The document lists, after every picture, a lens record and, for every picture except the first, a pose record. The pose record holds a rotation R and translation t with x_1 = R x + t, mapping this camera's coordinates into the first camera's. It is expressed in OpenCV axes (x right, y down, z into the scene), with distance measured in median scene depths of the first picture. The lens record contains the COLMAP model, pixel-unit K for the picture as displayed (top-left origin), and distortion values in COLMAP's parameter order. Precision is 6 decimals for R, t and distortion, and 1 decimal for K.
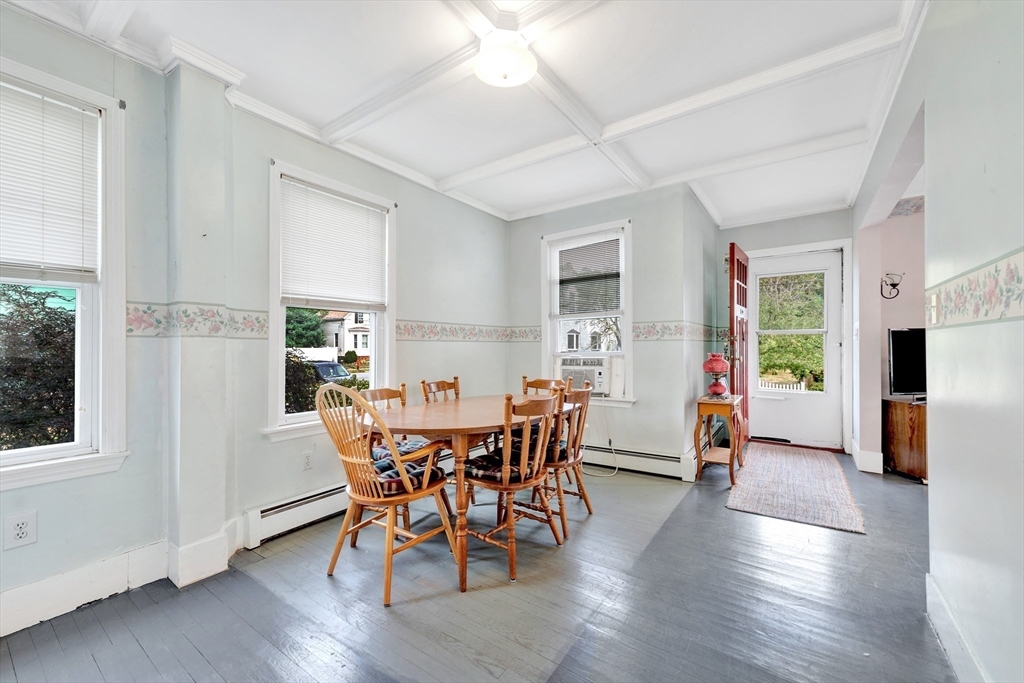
lens RADIAL K [[408.8, 0, 512.0], [0, 408.8, 341.5], [0, 0, 1]] dist [0.002600, 0.000312]
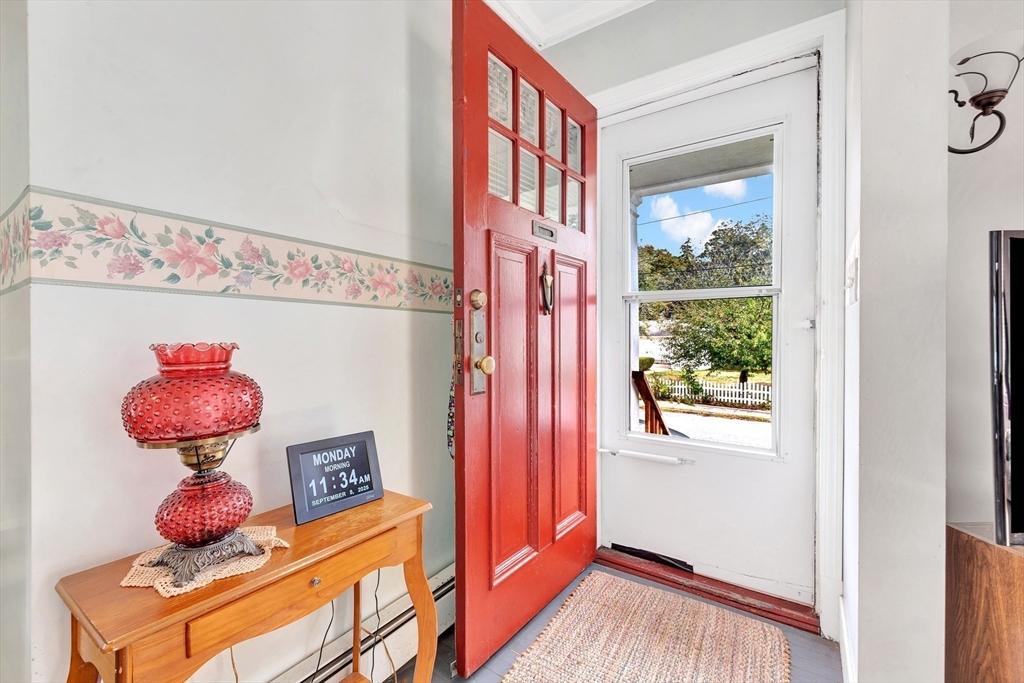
lens RADIAL K [[430.6, 0, 514.2], [0, 430.6, 340.4], [0, 0, 1]] dist [-0.000733, -0.000210]
pose [[0.999928, 0.001879, 0.011892, 0.589669], [-0.001985, 0.999958, 0.008902, 0.022289], [-0.011875, -0.008925, 0.999890, 0.688815]]
